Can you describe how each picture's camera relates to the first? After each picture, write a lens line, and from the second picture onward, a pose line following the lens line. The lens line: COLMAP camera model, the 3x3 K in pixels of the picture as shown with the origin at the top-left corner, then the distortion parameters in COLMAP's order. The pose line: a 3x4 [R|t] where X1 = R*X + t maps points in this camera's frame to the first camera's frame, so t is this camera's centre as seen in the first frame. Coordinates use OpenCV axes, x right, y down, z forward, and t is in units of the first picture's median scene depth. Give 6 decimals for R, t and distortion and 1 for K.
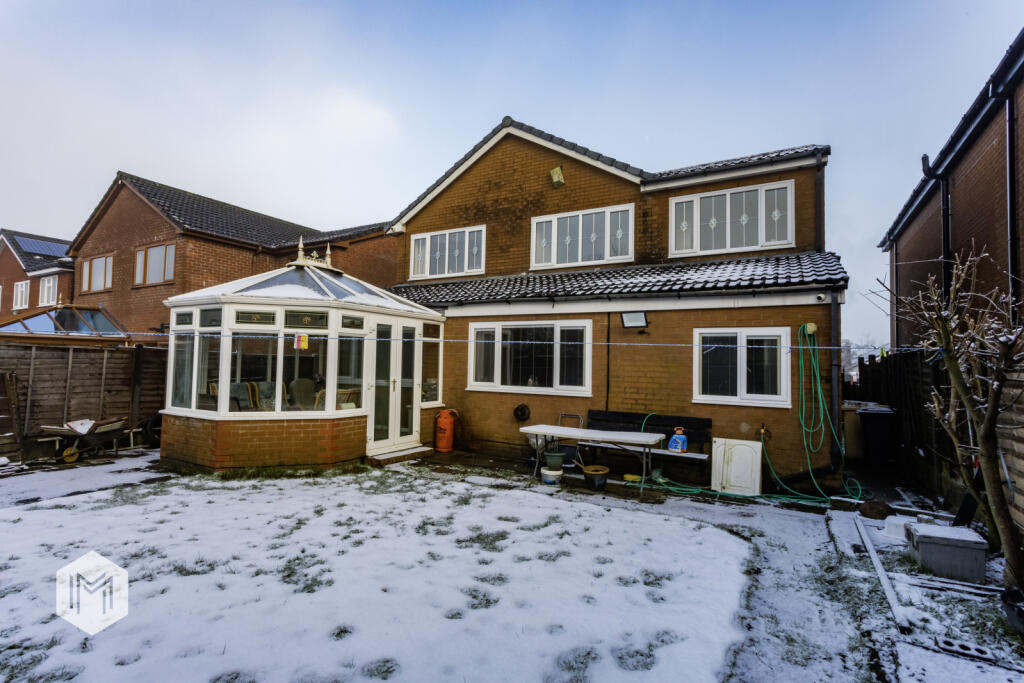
lens RADIAL K [[484.6, 0, 520.6], [0, 484.6, 343.3], [0, 0, 1]] dist [-0.005085, 0.000143]
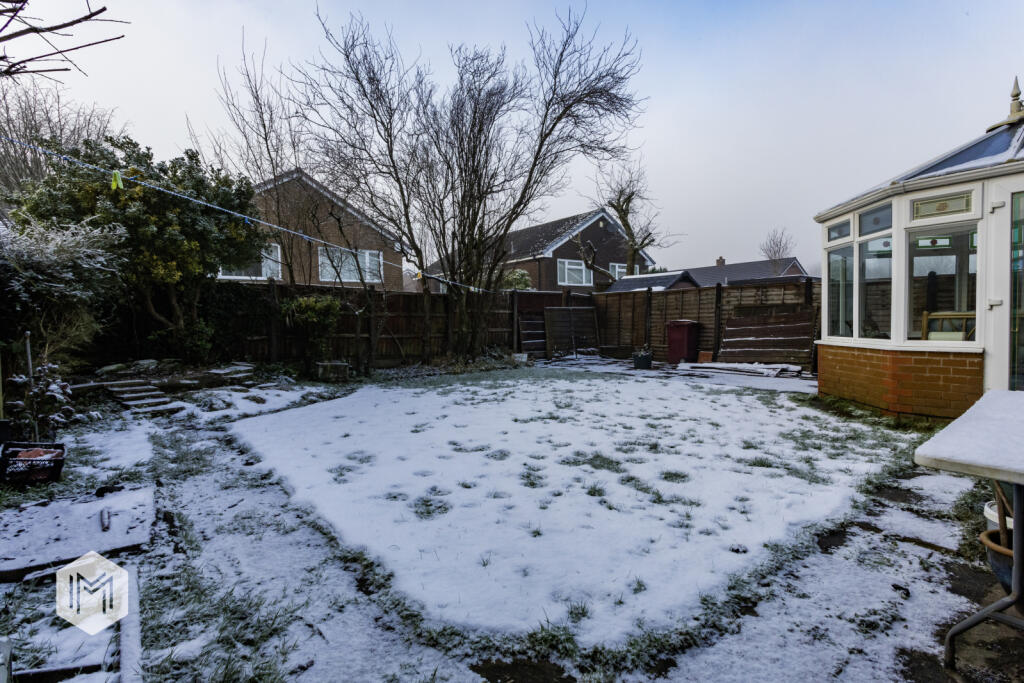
lens RADIAL K [[484.6, 0, 519.7], [0, 484.6, 341.2], [0, 0, 1]] dist [-0.005085, 0.000143]
pose [[-0.379277, 0.027065, -0.924887, 0.630764], [0.065711, 0.997836, 0.002253, 0.128005], [0.922947, -0.059921, -0.380235, 0.941235]]
